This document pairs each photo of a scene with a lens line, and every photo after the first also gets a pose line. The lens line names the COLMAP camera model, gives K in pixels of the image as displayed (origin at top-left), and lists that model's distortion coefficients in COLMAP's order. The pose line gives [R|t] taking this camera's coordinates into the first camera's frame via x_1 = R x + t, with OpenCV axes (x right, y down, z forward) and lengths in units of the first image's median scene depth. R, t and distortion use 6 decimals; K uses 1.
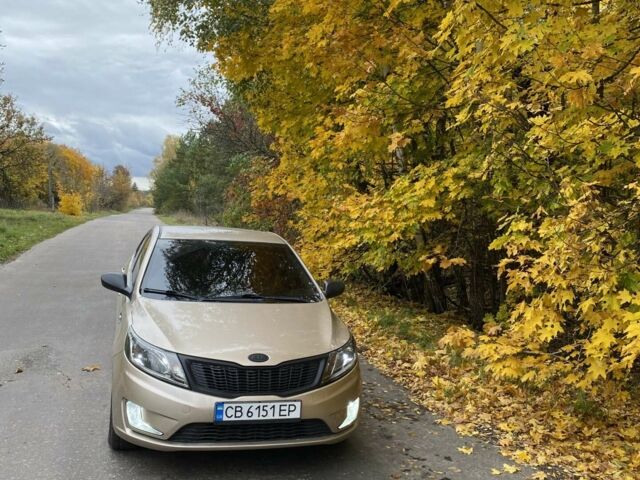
lens RADIAL K [[619.5, 0, 321.5], [0, 619.5, 235.9], [0, 0, 1]] dist [0.013132, 0.000000]
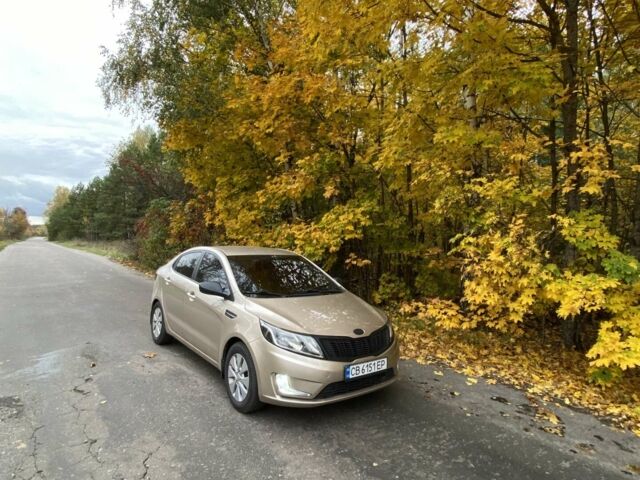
lens RADIAL K [[363.4, 0, 319.8], [0, 363.4, 230.9], [0, 0, 1]] dist [0.031867, -0.010583]
pose [[0.935973, -0.018430, 0.351590, -0.456630], [0.035506, 0.998479, -0.042181, -0.012905], [-0.350277, 0.051964, 0.935203, 0.177329]]
